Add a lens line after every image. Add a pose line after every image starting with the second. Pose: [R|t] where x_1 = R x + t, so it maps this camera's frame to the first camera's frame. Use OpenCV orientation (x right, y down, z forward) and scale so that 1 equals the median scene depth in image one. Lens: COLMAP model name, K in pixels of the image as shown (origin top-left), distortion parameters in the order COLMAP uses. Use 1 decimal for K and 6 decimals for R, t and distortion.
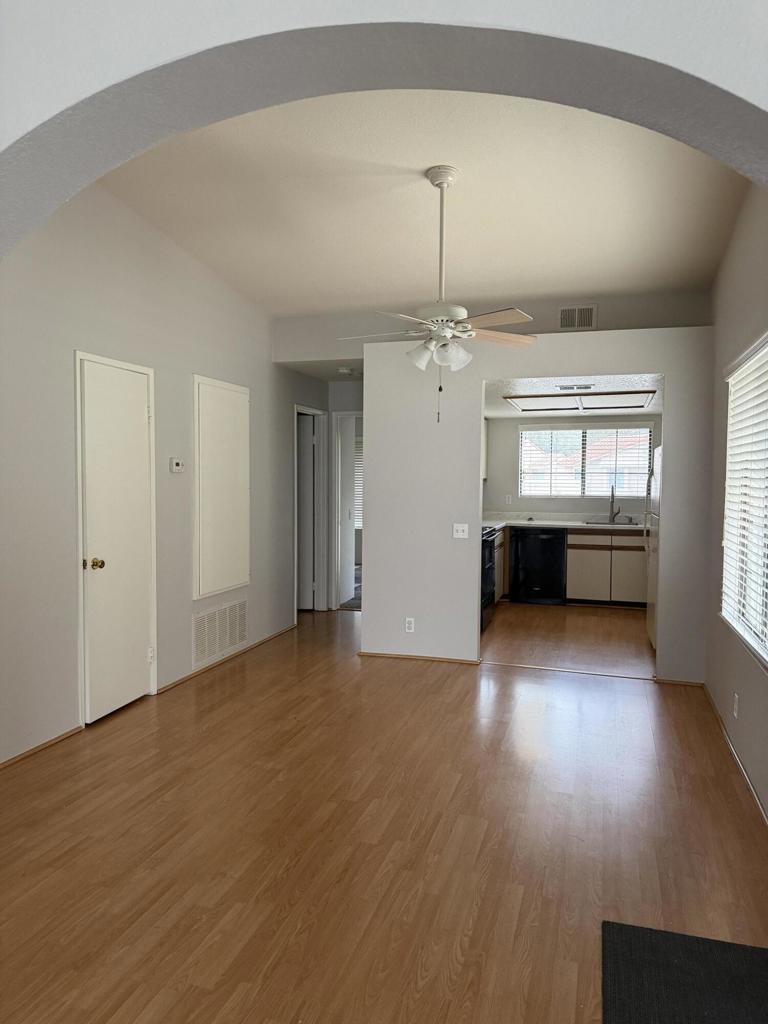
lens RADIAL K [[697.0, 0, 379.9], [0, 697.0, 497.9], [0, 0, 1]] dist [0.005236, -0.001321]
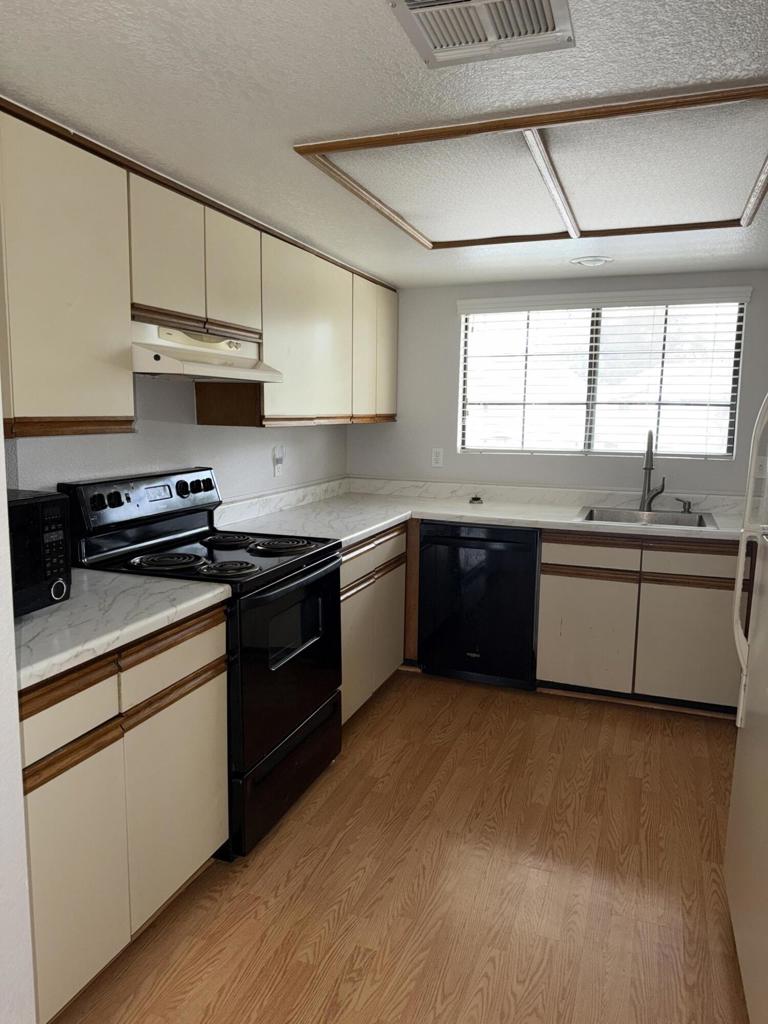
lens RADIAL K [[713.1, 0, 384.0], [0, 713.1, 512.0], [0, 0, 1]] dist [-0.000156, -0.024678]
pose [[0.998675, 0.010187, -0.050442, 0.196893], [-0.004611, 0.993982, 0.109448, -0.016104], [0.051253, -0.109071, 0.992712, 0.562542]]
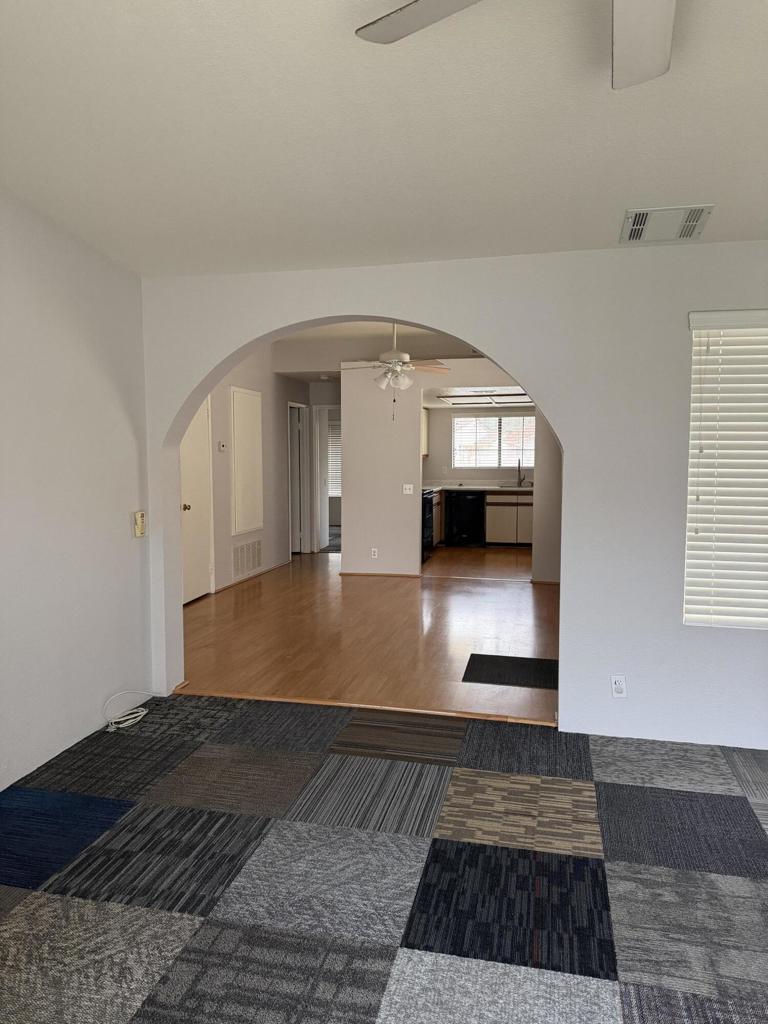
lens RADIAL K [[697.0, 0, 379.9], [0, 697.0, 497.9], [0, 0, 1]] dist [0.005236, -0.001321]
pose [[0.997399, -0.011064, 0.071223, -0.036463], [0.008774, 0.999437, 0.032381, 0.012384], [-0.071541, -0.031671, 0.996935, -0.353066]]
